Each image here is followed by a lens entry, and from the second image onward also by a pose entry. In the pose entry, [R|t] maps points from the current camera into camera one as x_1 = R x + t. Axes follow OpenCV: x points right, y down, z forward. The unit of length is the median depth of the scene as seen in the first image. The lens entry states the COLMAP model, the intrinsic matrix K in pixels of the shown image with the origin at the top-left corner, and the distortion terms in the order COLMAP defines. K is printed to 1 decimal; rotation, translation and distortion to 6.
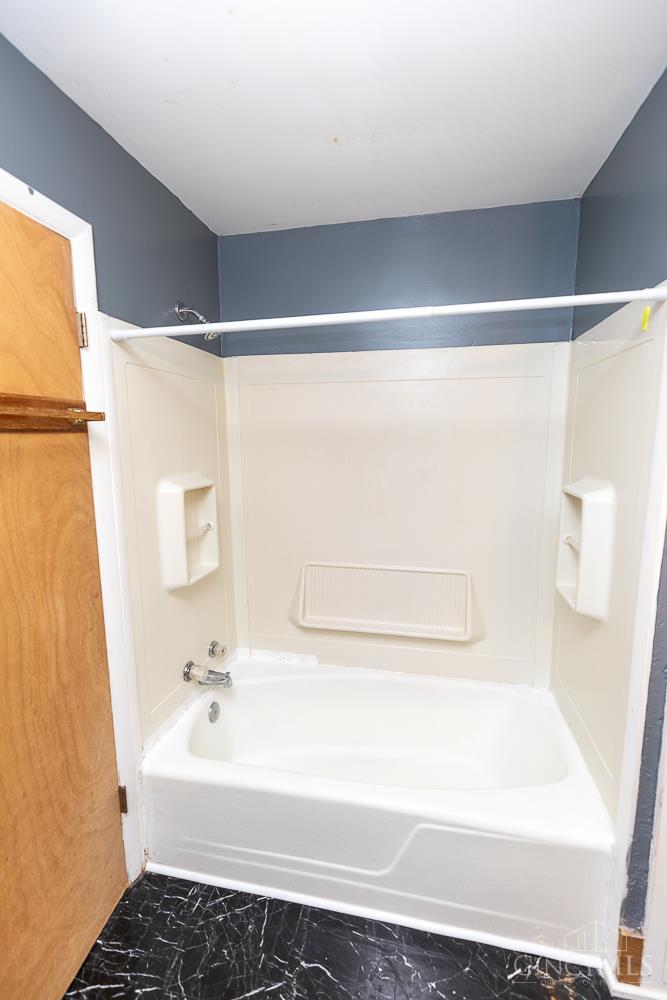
lens RADIAL K [[451.6, 0, 333.5], [0, 451.6, 500.0], [0, 0, 1]] dist [0.002767, 0.000039]
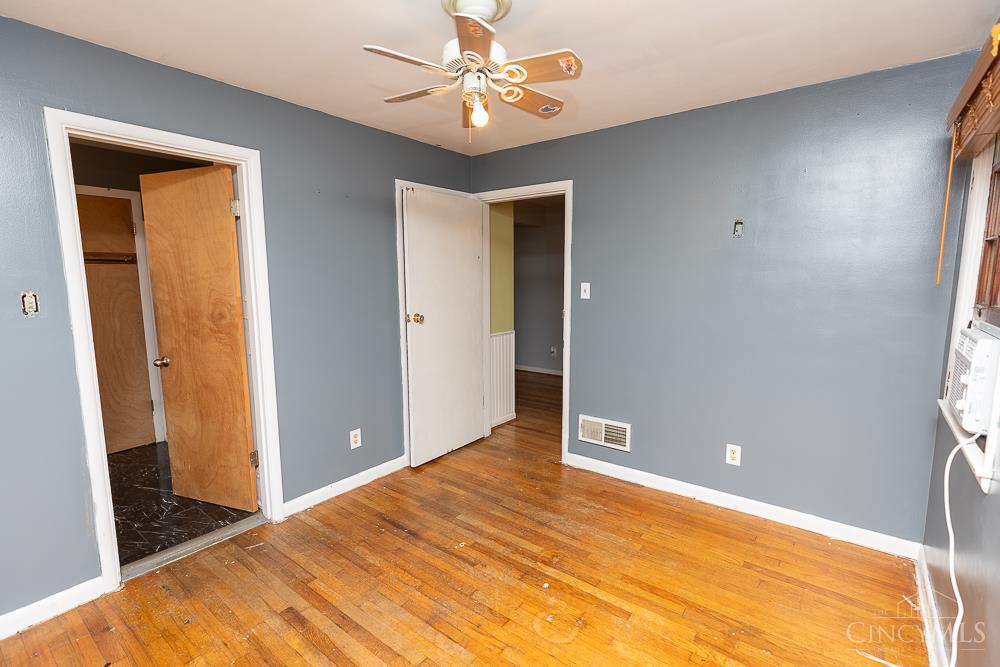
lens RADIAL K [[451.6, 0, 506.4], [0, 451.6, 331.0], [0, 0, 1]] dist [0.002767, 0.000039]
pose [[0.906627, 0.058136, -0.417908, 2.983662], [-0.068062, 0.997642, -0.008872, 0.145125], [0.416407, 0.036487, 0.908446, -0.652813]]
